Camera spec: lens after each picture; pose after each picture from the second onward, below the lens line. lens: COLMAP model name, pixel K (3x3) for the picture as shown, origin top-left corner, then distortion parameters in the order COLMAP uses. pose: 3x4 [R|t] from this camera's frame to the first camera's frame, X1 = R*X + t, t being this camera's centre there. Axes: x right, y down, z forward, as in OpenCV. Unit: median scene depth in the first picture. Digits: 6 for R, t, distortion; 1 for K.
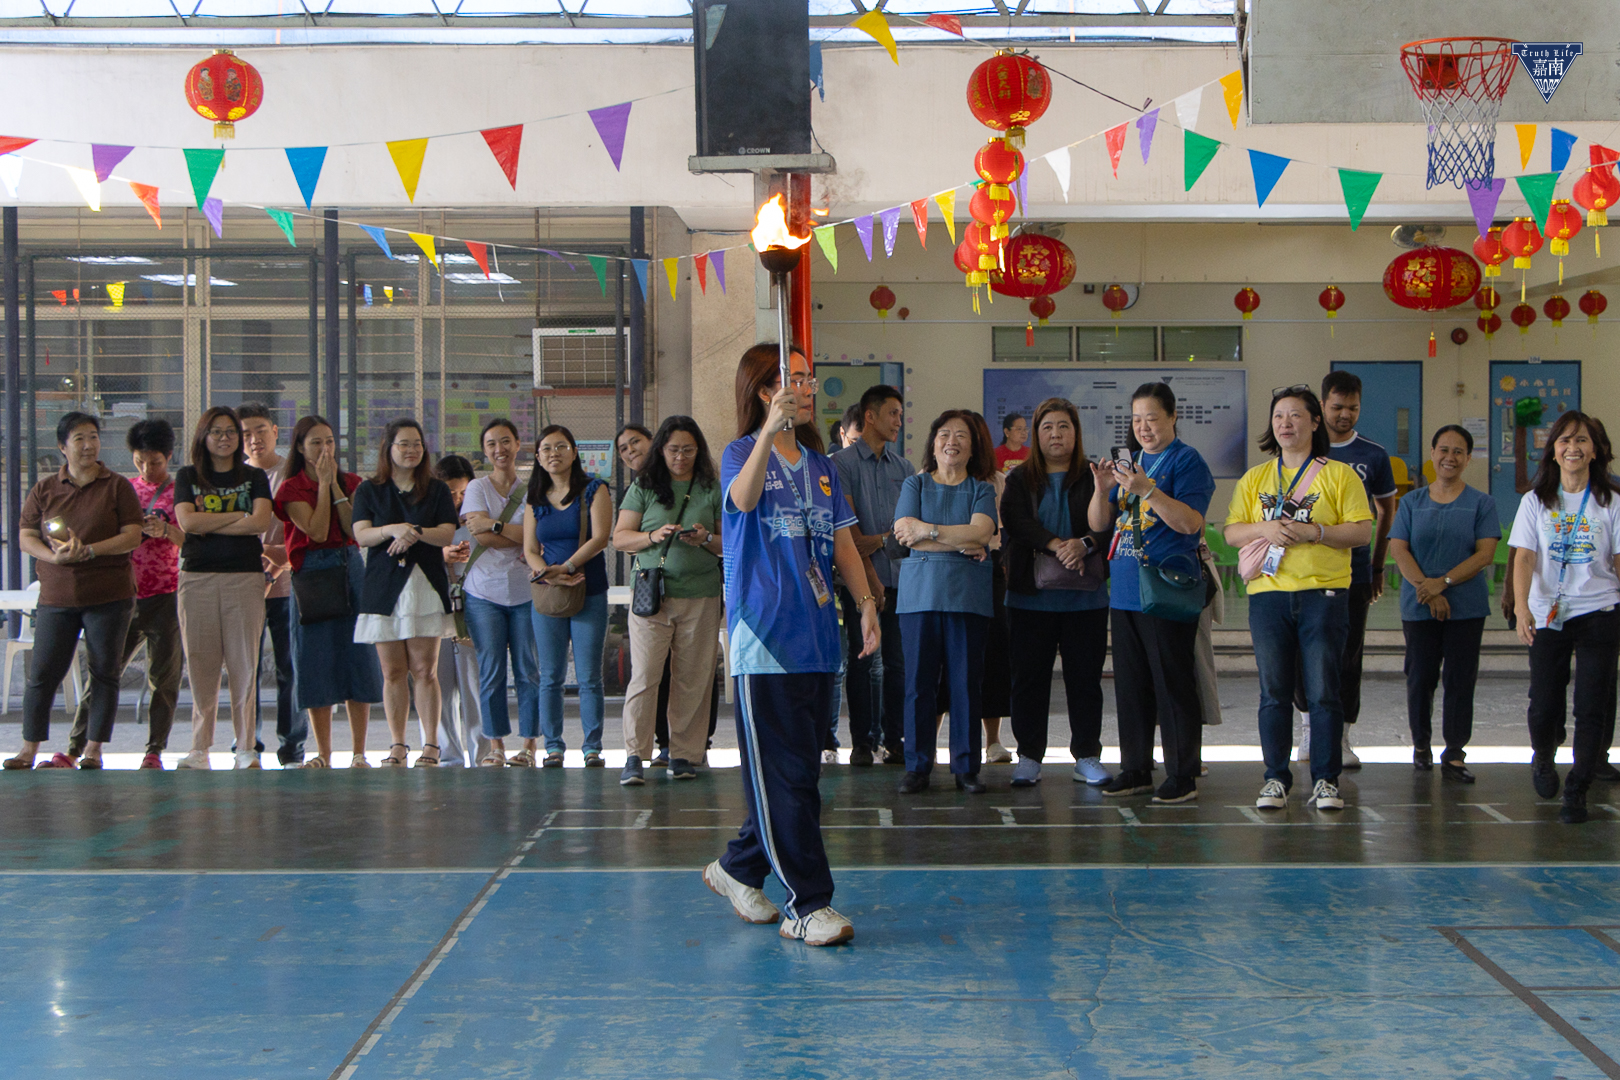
lens RADIAL K [[2611.4, 0, 810.0], [0, 2611.4, 540.0], [0, 0, 1]] dist [0.035043, 0.011325]
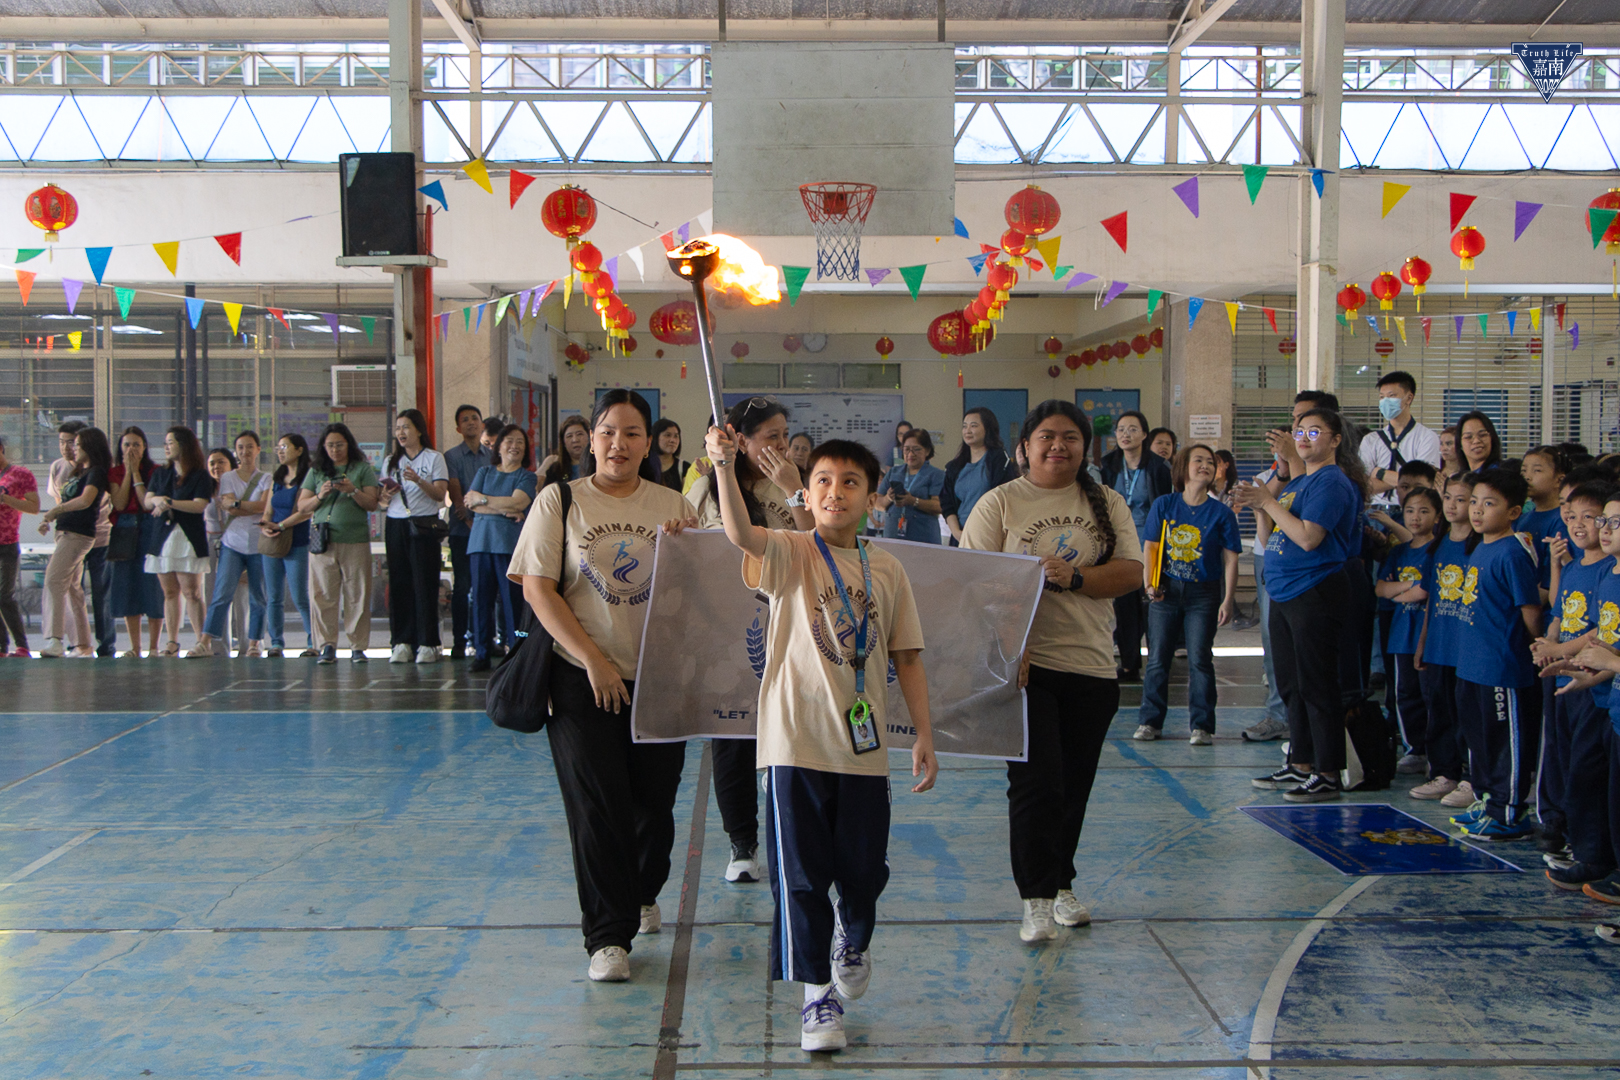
lens RADIAL K [[2054.7, 0, 810.0], [0, 2054.7, 540.0], [0, 0, 1]] dist [-0.002373, -0.013290]
pose [[0.999970, 0.002870, 0.007263, 0.152616], [-0.002924, 0.999968, 0.007504, 0.006584], [-0.007242, -0.007525, 0.999945, -0.142659]]
